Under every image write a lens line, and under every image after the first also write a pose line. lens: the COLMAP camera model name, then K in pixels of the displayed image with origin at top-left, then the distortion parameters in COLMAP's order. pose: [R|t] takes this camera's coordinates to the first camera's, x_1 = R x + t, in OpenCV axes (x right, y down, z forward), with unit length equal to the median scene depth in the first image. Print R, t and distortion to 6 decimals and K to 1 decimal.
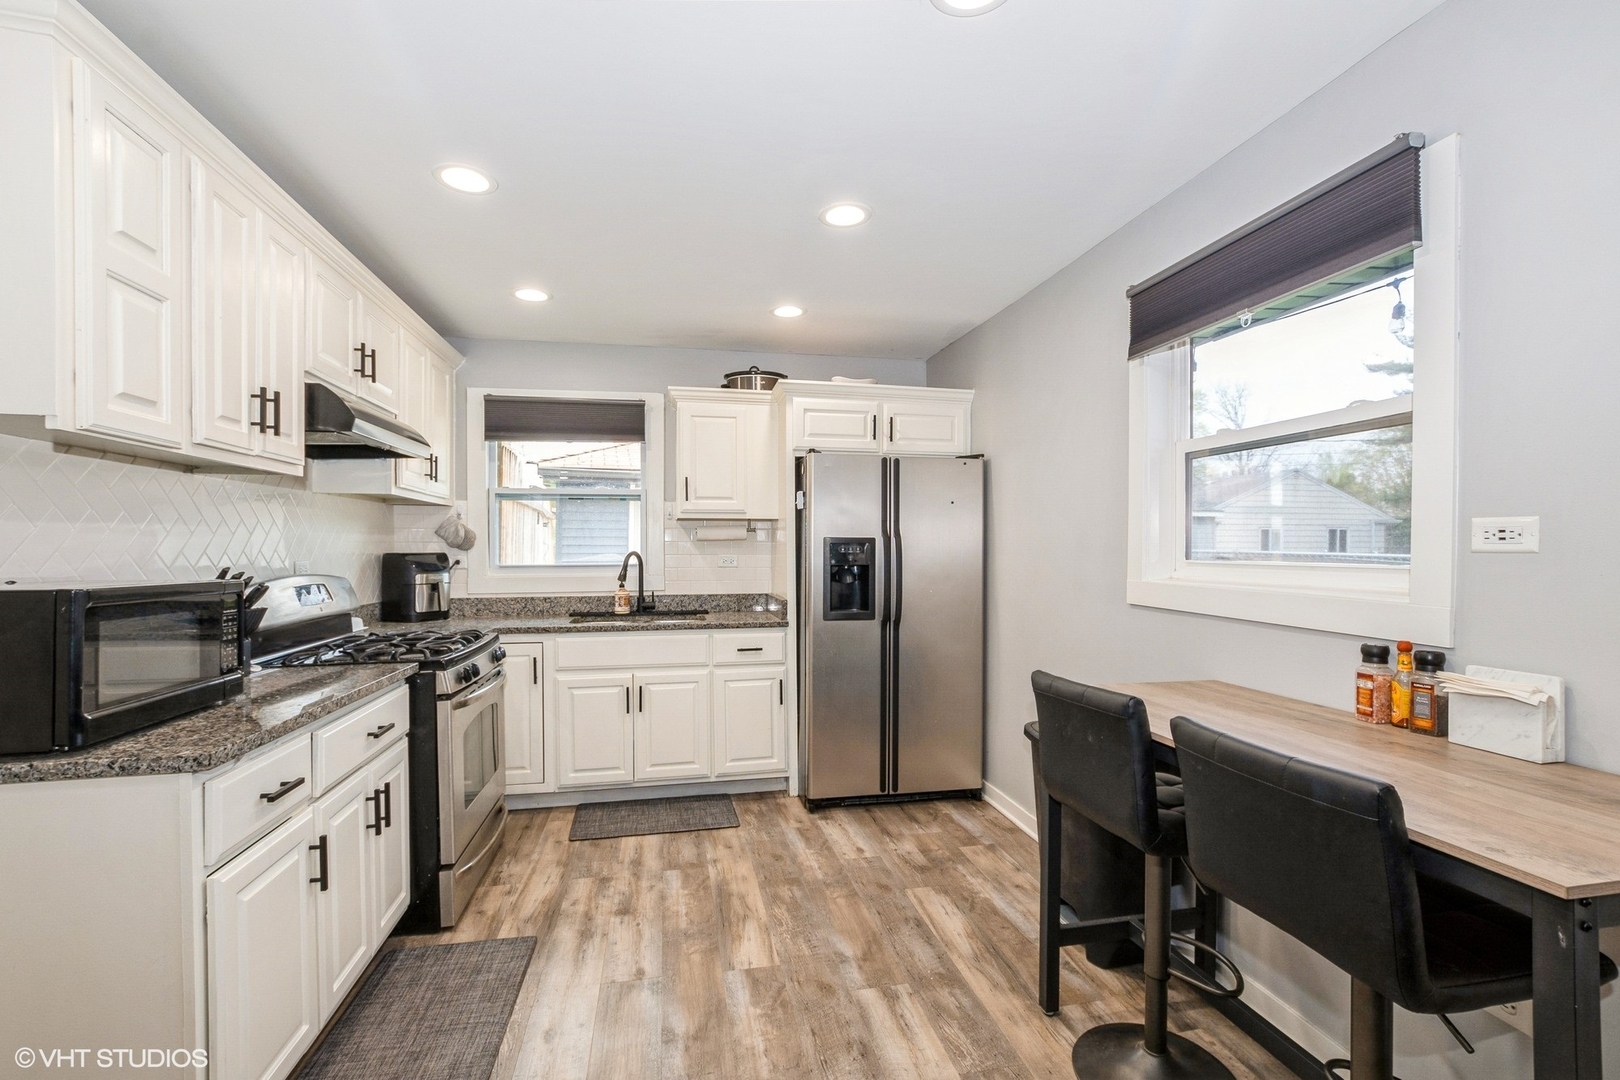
lens RADIAL K [[729.9, 0, 806.4], [0, 729.9, 541.1], [0, 0, 1]] dist [0.004121, 0.000695]
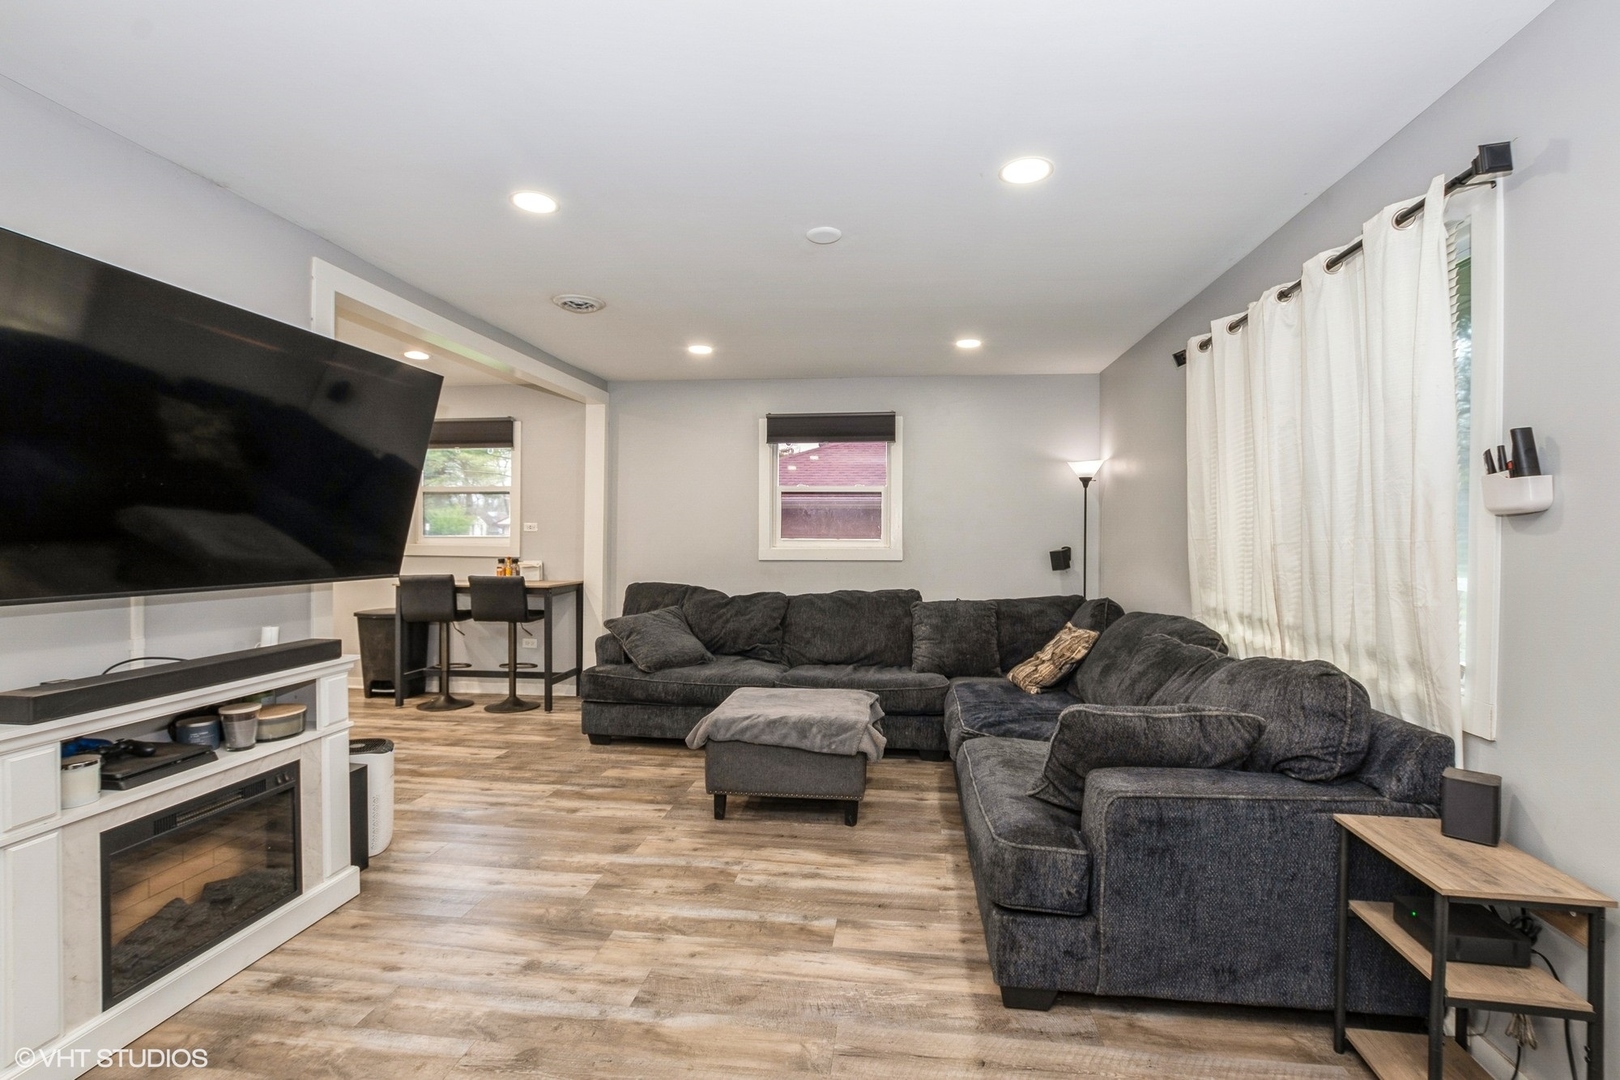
lens RADIAL K [[729.9, 0, 808.6], [0, 729.9, 541.6], [0, 0, 1]] dist [0.004121, 0.000695]
pose [[0.309585, 0.000845, 0.950872, -2.167212], [-0.004724, 0.999989, 0.000649, 0.055908], [-0.950860, -0.004693, 0.309585, -1.530002]]
